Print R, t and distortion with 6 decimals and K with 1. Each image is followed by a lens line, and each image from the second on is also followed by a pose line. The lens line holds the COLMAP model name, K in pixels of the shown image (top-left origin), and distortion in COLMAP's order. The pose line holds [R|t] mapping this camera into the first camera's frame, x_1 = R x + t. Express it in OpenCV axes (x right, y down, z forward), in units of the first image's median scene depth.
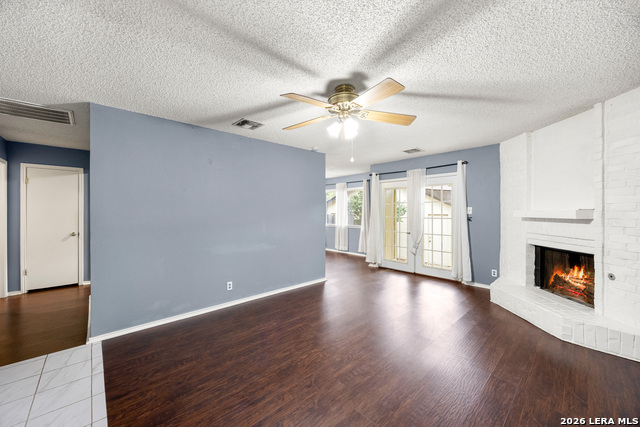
lens RADIAL K [[244.9, 0, 318.1], [0, 244.9, 212.6], [0, 0, 1]] dist [-0.002526, -0.000220]
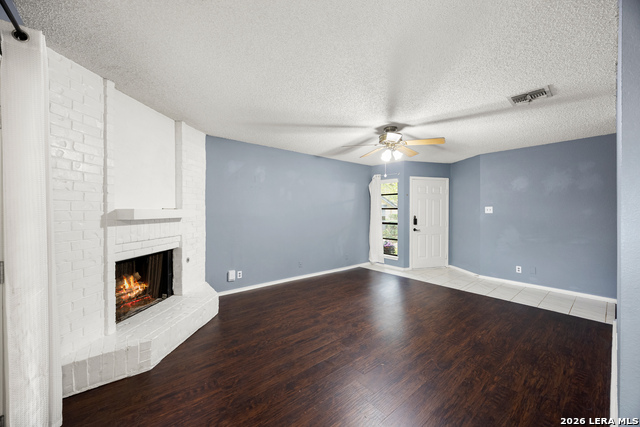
lens RADIAL K [[244.9, 0, 318.1], [0, 244.9, 212.6], [0, 0, 1]] dist [-0.002526, -0.000220]
pose [[-0.998767, 0.001694, 0.049618, 0.385426], [0.002323, 0.999918, 0.012631, -0.008748], [-0.049592, 0.012730, -0.998688, 2.035862]]
